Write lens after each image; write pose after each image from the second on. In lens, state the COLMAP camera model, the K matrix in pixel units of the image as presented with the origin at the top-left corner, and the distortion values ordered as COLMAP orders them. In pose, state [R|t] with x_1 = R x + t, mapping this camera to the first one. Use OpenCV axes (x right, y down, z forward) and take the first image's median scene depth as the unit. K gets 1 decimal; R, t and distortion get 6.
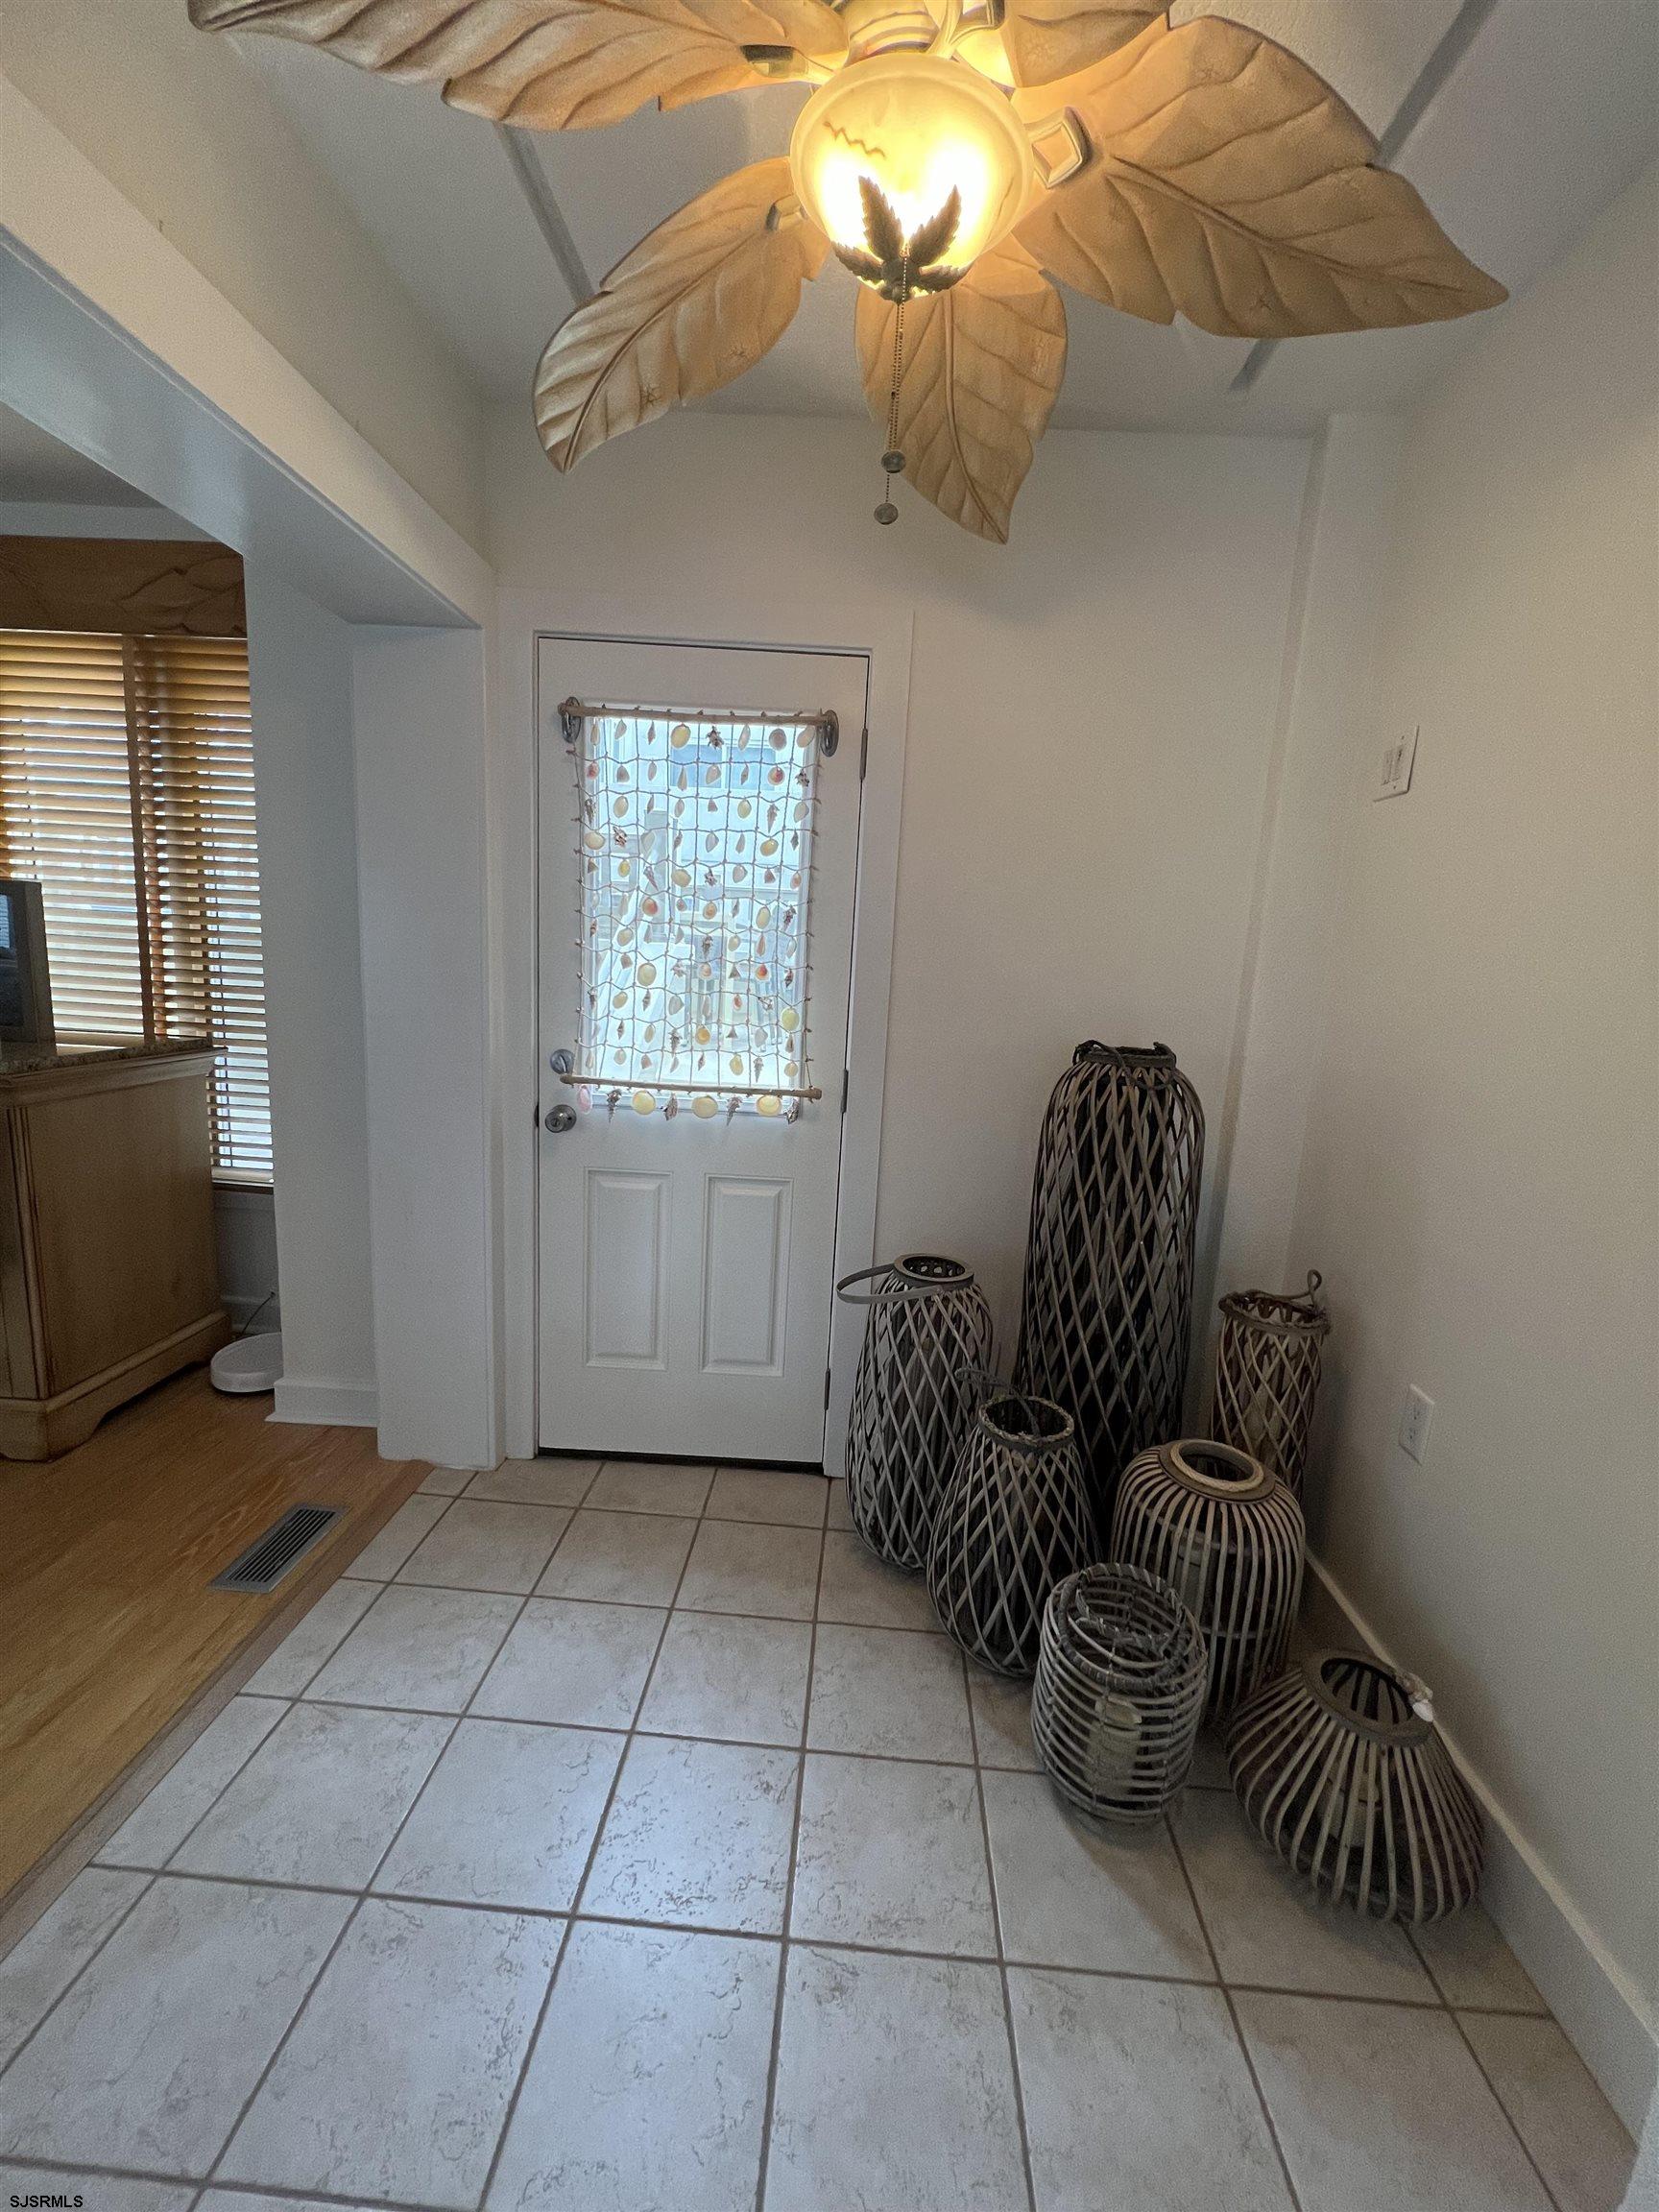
lens RADIAL K [[880.0, 0, 835.4], [0, 880.0, 1100.5], [0, 0, 1]] dist [-0.004624, 0.000954]
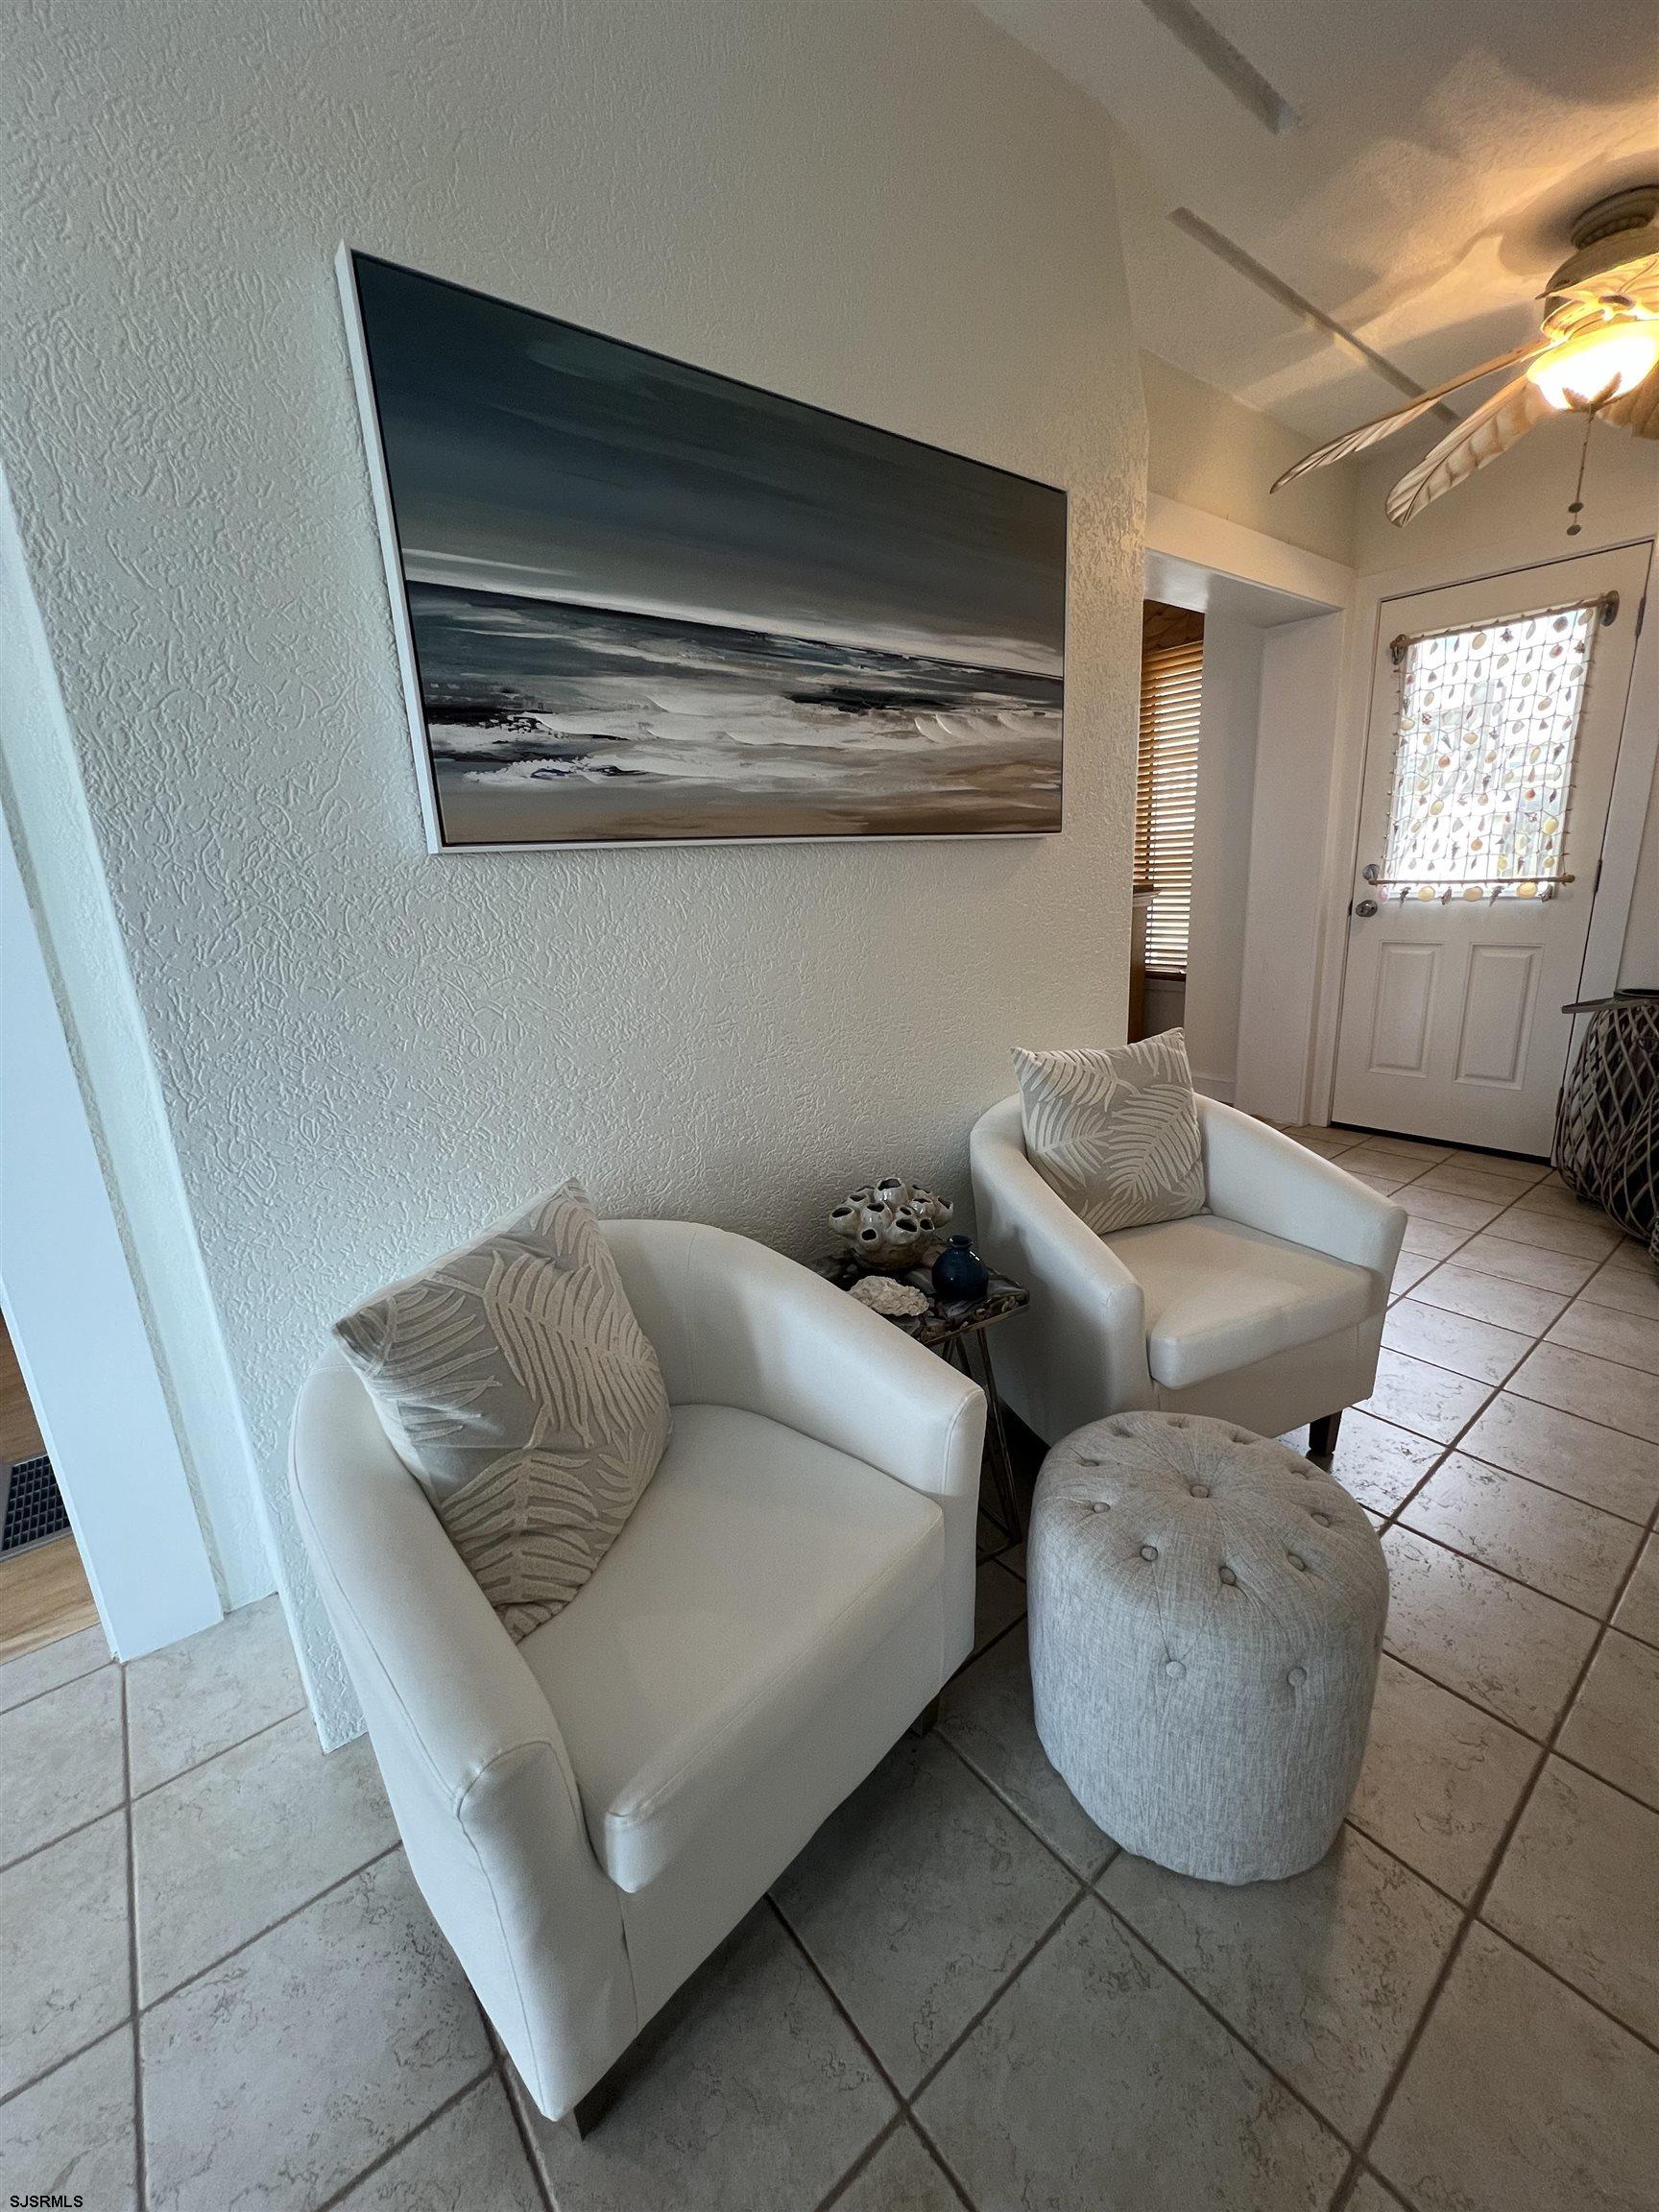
lens RADIAL K [[880.0, 0, 838.2], [0, 880.0, 1102.2], [0, 0, 1]] dist [-0.004624, 0.000954]
pose [[0.660927, 0.107674, -0.742686, 0.293136], [-0.035410, 0.993025, 0.112457, 0.236228], [0.749615, -0.048028, 0.660130, -0.838562]]
